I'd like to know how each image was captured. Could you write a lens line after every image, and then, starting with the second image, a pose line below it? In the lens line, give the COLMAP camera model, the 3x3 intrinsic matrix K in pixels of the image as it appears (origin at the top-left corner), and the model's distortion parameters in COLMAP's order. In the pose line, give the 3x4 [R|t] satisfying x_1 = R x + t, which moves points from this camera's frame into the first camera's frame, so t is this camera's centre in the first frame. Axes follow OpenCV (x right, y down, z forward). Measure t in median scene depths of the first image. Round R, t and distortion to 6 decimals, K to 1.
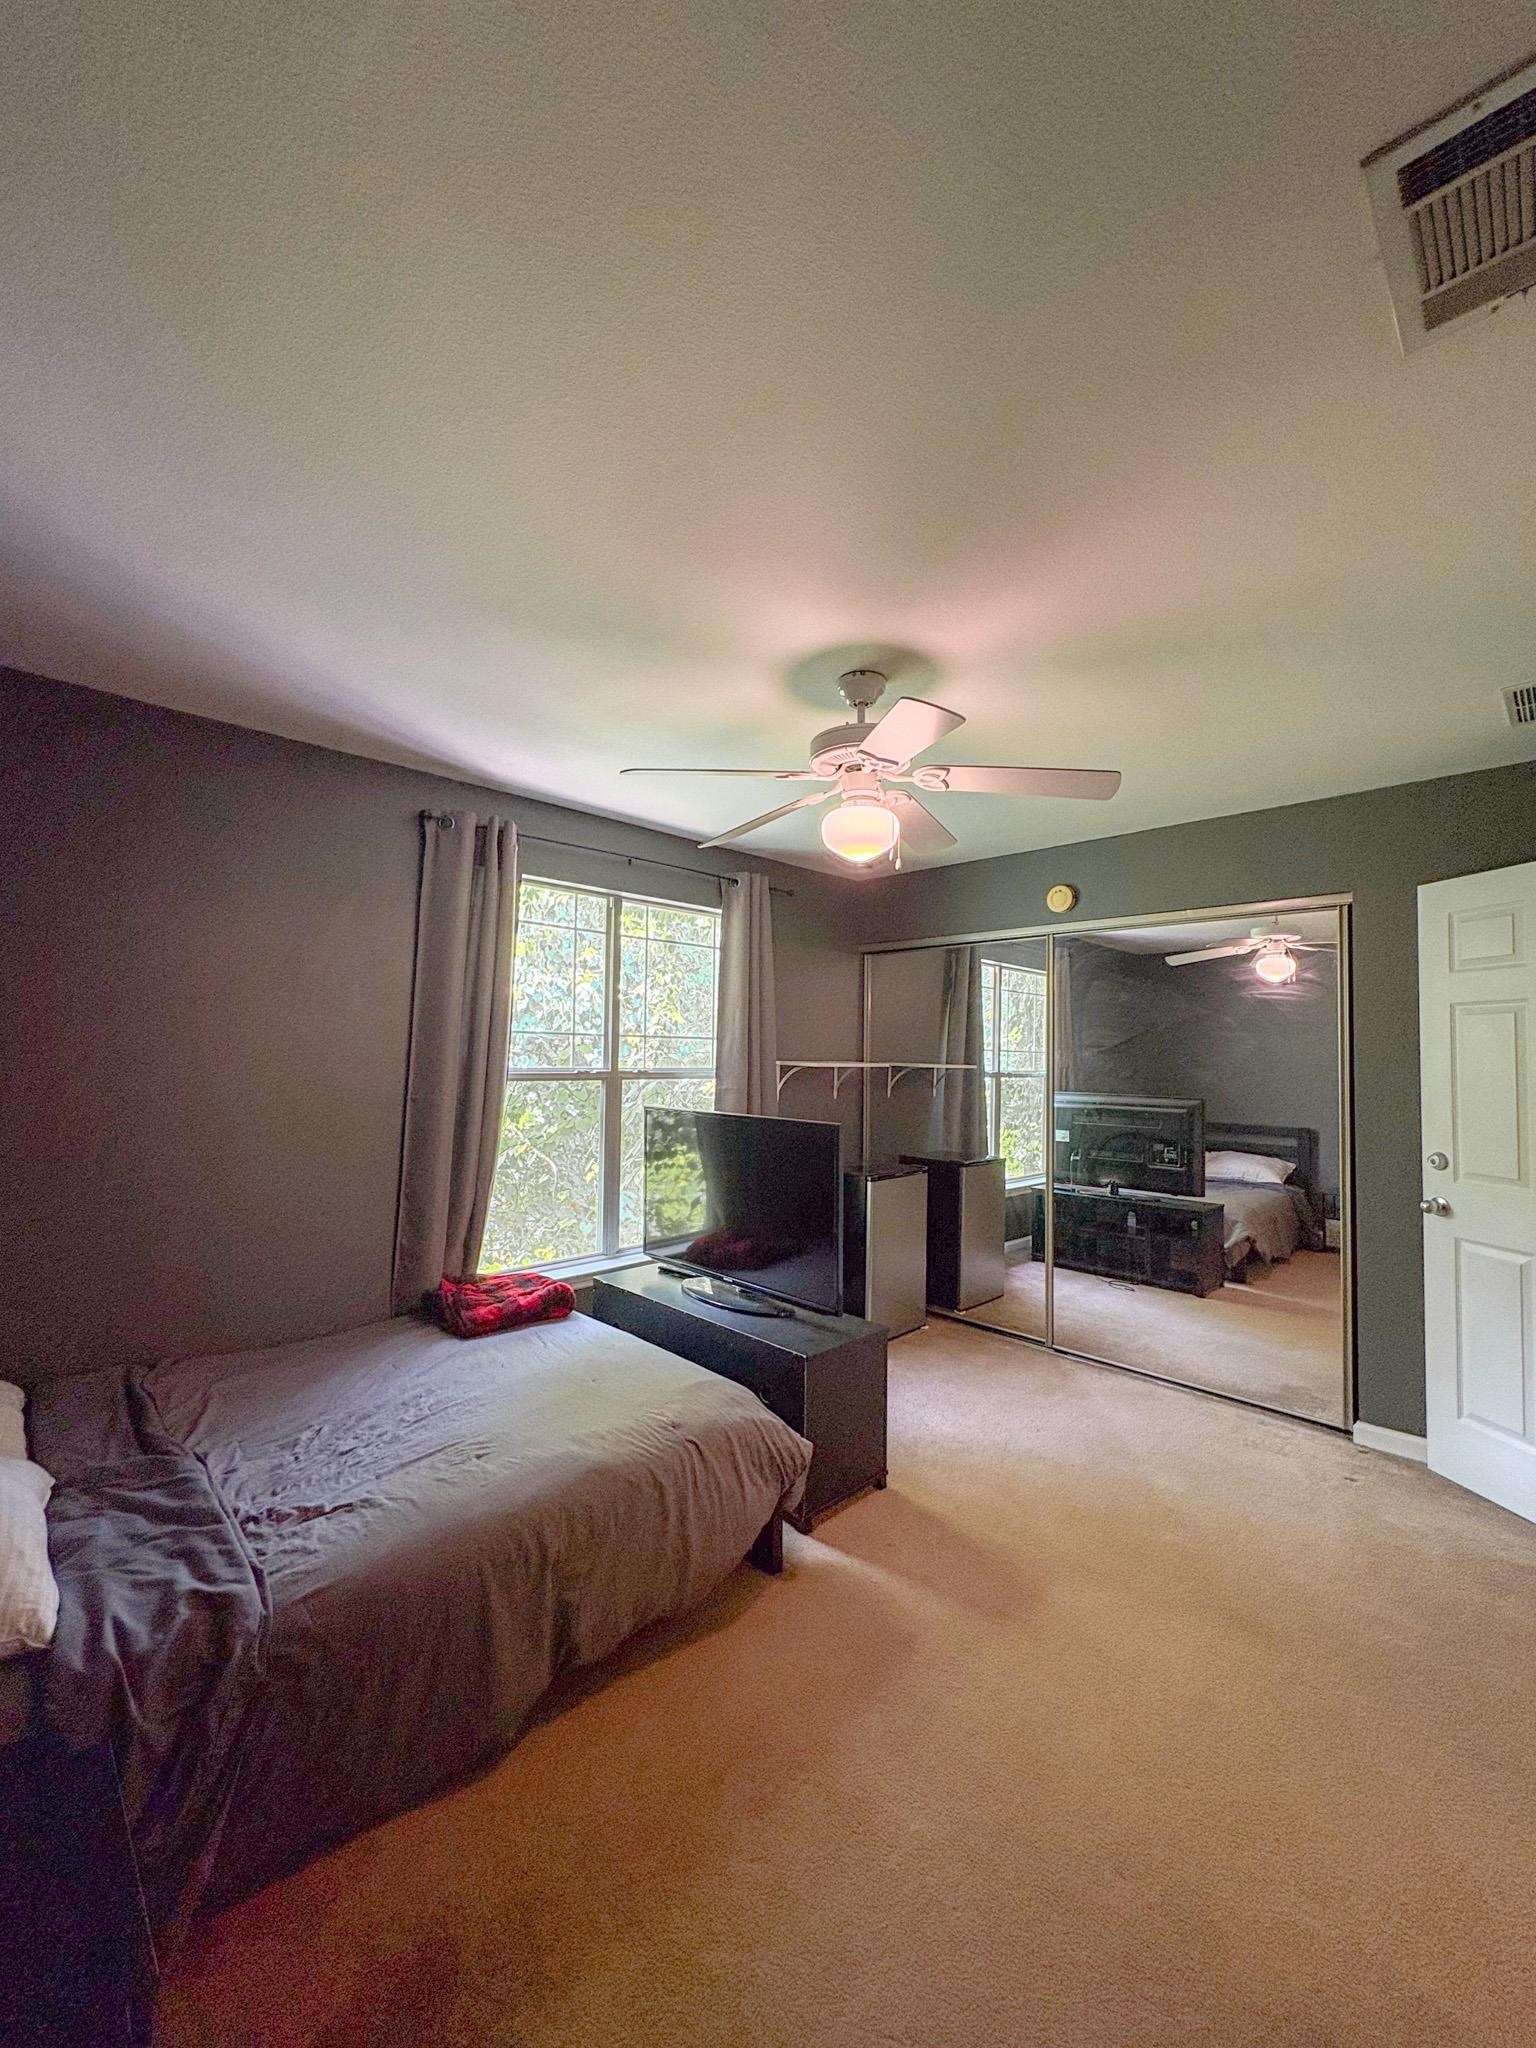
lens RADIAL K [[816.5, 0, 768.0], [0, 816.5, 1024.0], [0, 0, 1]] dist [0.000437, 0.000028]
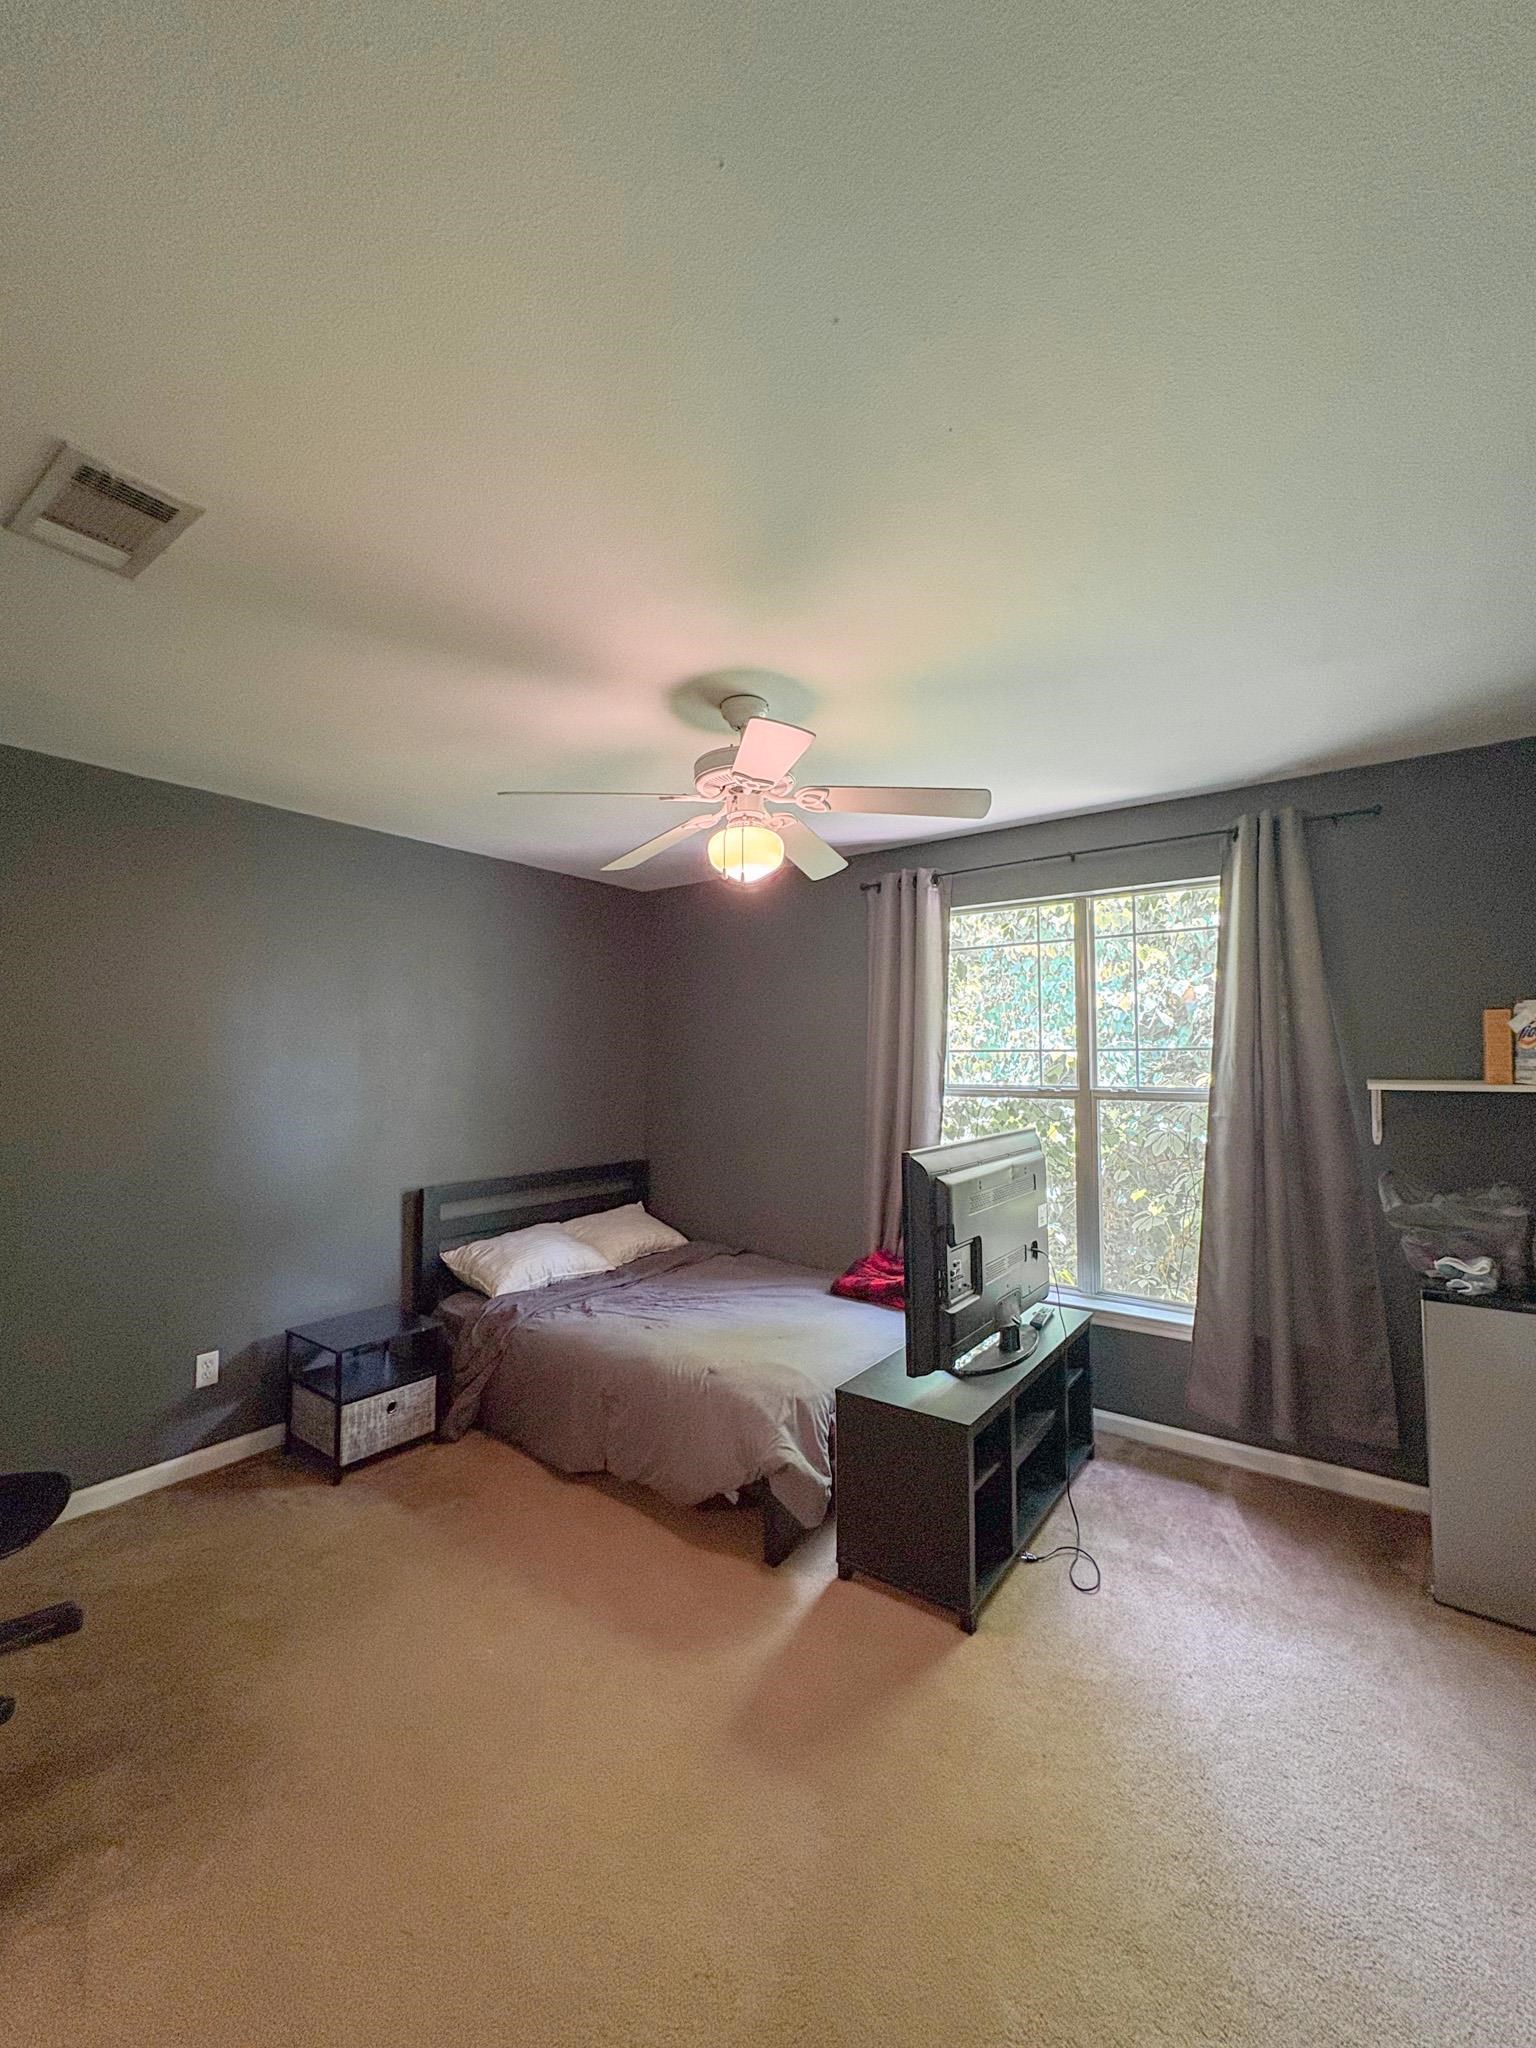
lens RADIAL K [[813.1, 0, 768.0], [0, 813.1, 1024.0], [0, 0, 1]] dist [0.000322, 0.000019]
pose [[0.163971, -0.063583, -0.984414, 0.982197], [0.039488, 0.997544, -0.057853, 0.035971], [0.985674, -0.029387, 0.166079, 0.769209]]
